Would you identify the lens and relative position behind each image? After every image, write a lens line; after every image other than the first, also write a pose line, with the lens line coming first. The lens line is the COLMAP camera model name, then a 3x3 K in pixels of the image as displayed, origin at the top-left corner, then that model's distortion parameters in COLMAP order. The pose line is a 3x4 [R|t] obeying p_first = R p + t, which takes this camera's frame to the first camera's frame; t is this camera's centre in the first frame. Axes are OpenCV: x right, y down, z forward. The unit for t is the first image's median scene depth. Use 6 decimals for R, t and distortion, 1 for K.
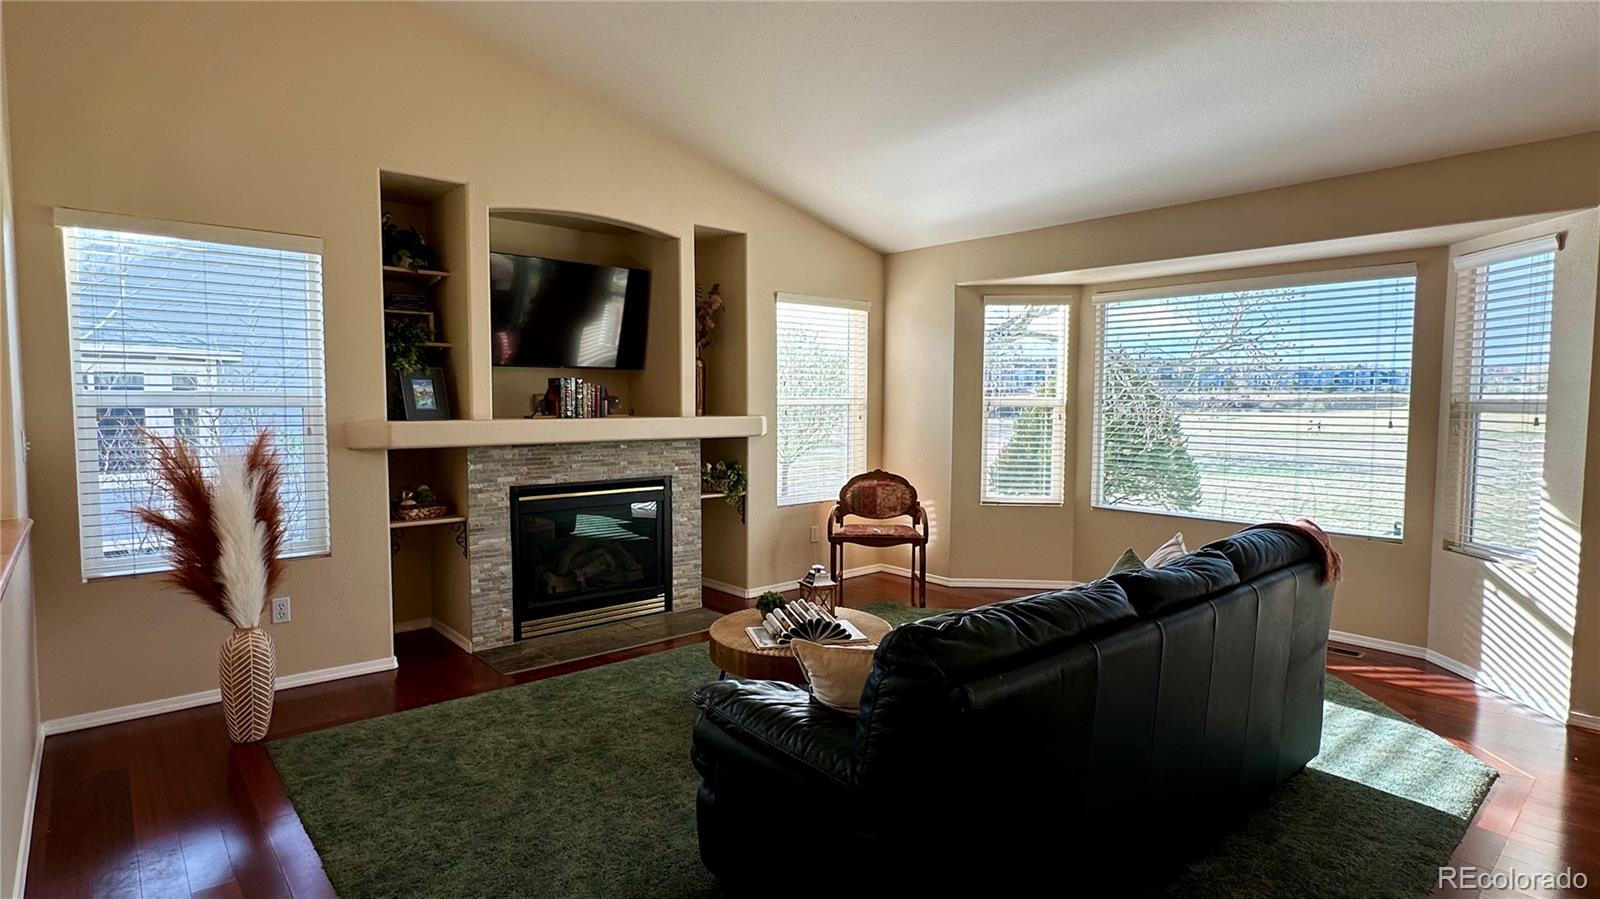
lens RADIAL K [[828.8, 0, 800.0], [0, 828.8, 449.5], [0, 0, 1]] dist [-0.001071, -0.000393]
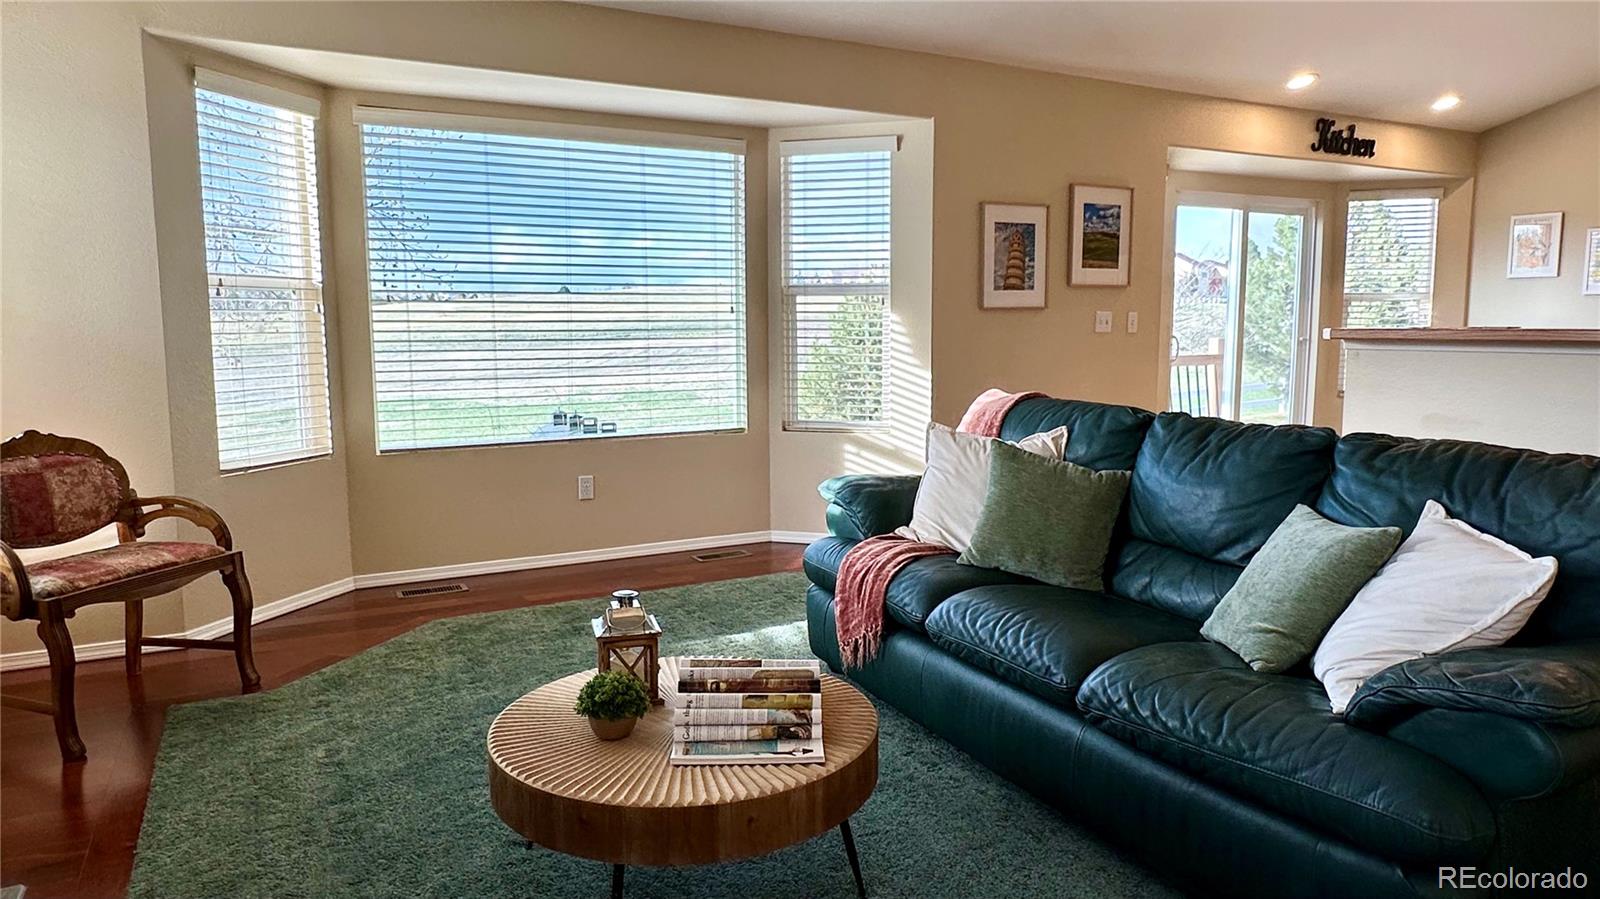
lens RADIAL K [[1016.1, 0, 800.0], [0, 1016.1, 449.5], [0, 0, 1]] dist [-0.005208, -0.002018]
pose [[0.216212, -0.124546, 0.968370, -0.353301], [0.068578, 0.991318, 0.112186, 0.002610], [-0.973935, 0.042153, 0.222875, 0.552100]]
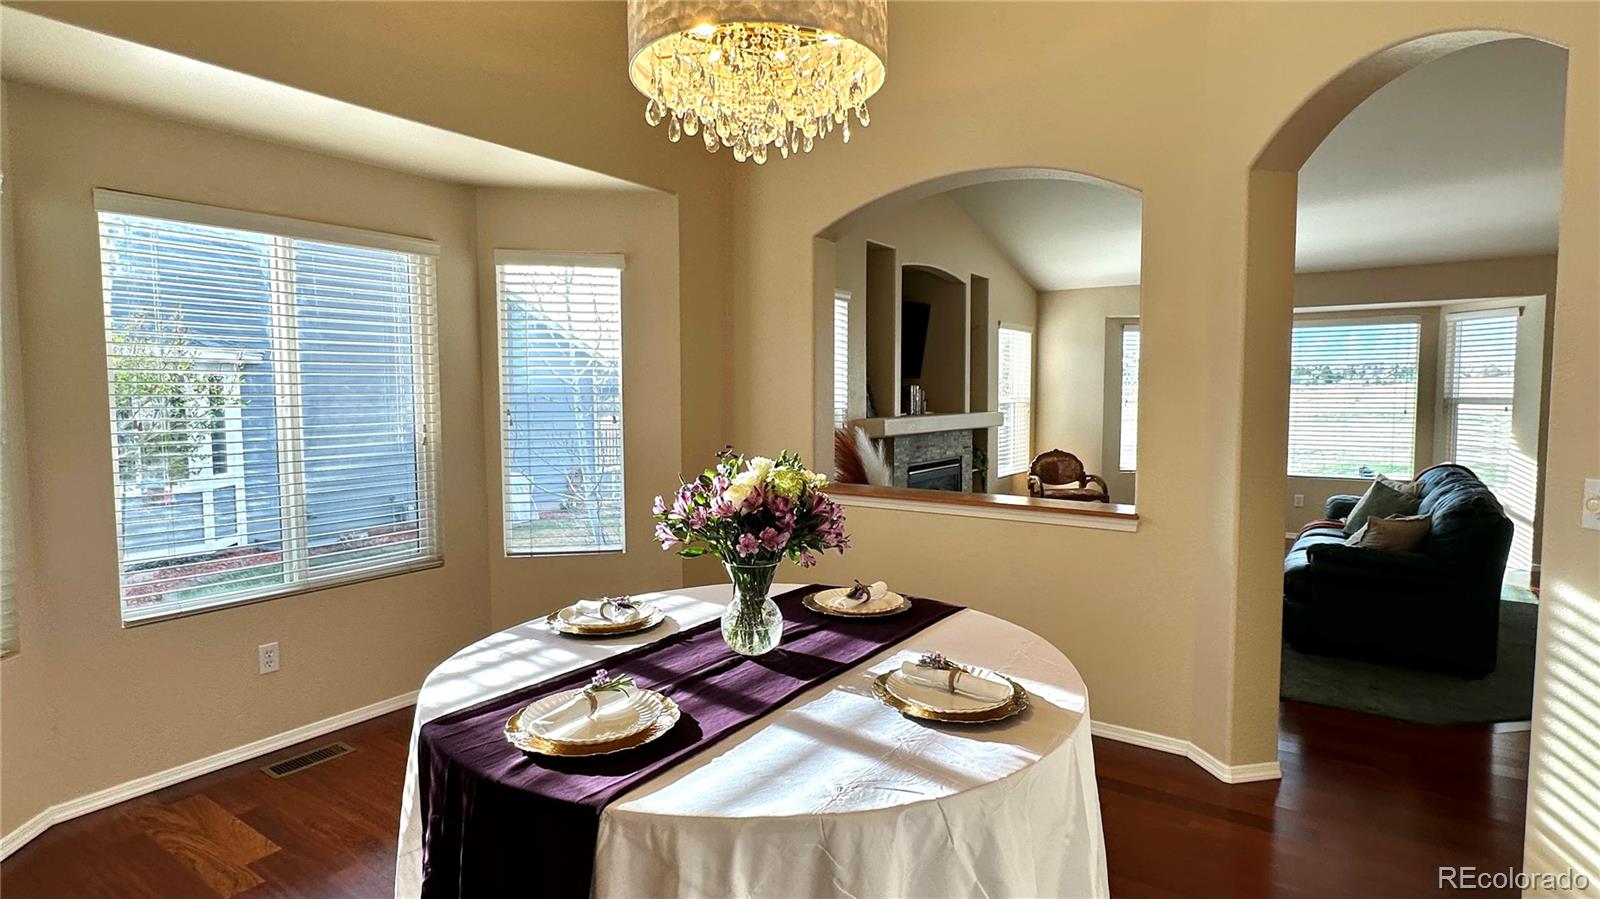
lens RADIAL K [[828.8, 0, 800.0], [0, 828.8, 449.5], [0, 0, 1]] dist [-0.001071, -0.000393]
pose [[0.966334, -0.025922, 0.255981, -0.737077], [0.023888, 0.999654, 0.011054, -0.001383], [-0.256179, -0.004567, 0.966619, -0.247174]]
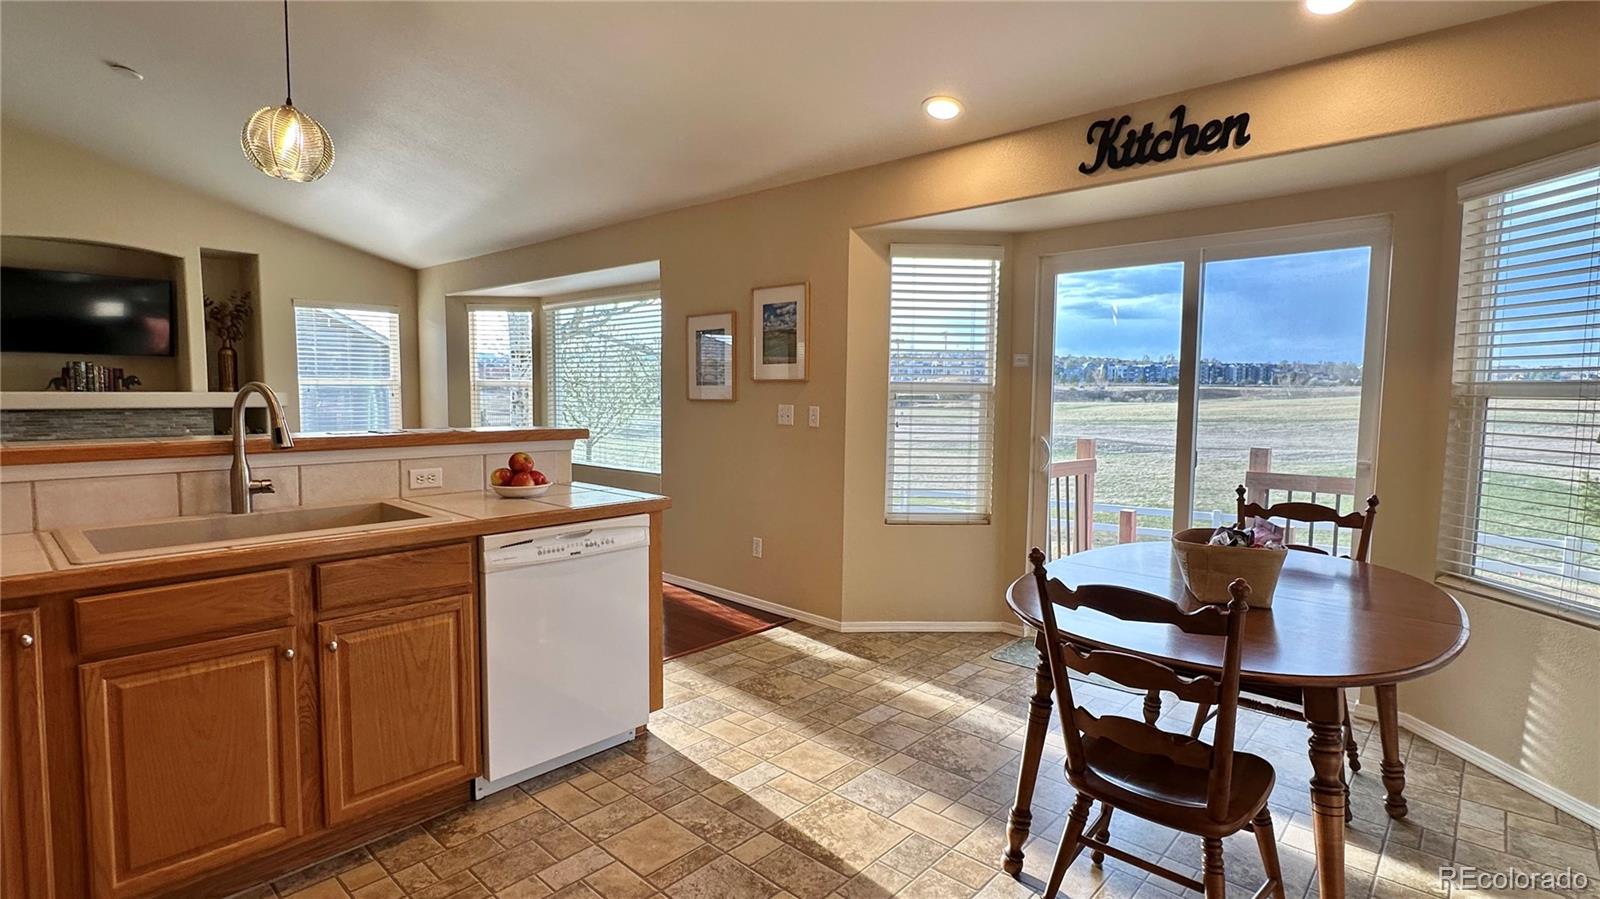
lens RADIAL K [[784.3, 0, 800.0], [0, 784.3, 449.5], [0, 0, 1]] dist [-0.001523, 0.000146]
pose [[0.993548, -0.004757, 0.113314, 0.668088], [0.002918, 0.999861, 0.016390, 0.034513], [-0.113376, -0.015954, 0.993424, -0.360948]]
